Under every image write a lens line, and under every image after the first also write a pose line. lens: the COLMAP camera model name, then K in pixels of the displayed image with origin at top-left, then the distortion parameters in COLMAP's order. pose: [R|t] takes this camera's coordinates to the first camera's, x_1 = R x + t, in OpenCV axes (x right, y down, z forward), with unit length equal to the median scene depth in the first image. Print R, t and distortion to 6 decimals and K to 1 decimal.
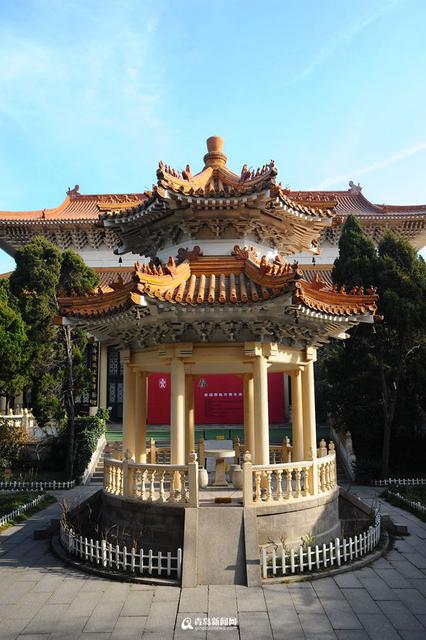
lens RADIAL K [[511.3, 0, 213.0], [0, 511.3, 320.0], [0, 0, 1]] dist [-0.068542, 0.005493]
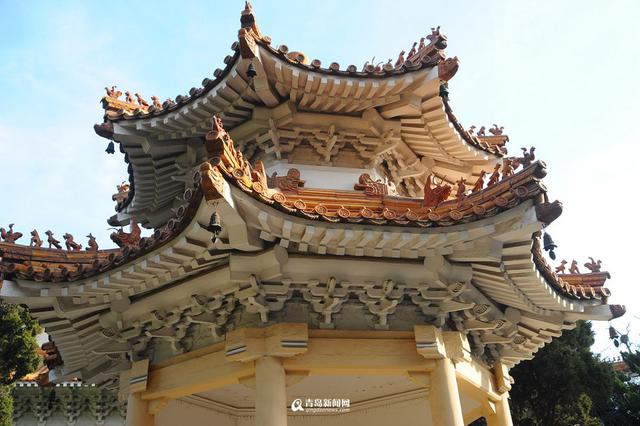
lens RADIAL K [[639.0, 0, 320.0], [0, 639.0, 213.0], [0, 0, 1]] dist [-0.012752, -0.004967]
pose [[0.976513, 0.073204, 0.202642, -0.149407], [0.005761, 0.931305, -0.364194, 0.157575], [-0.215382, 0.356808, 0.909010, 0.421191]]
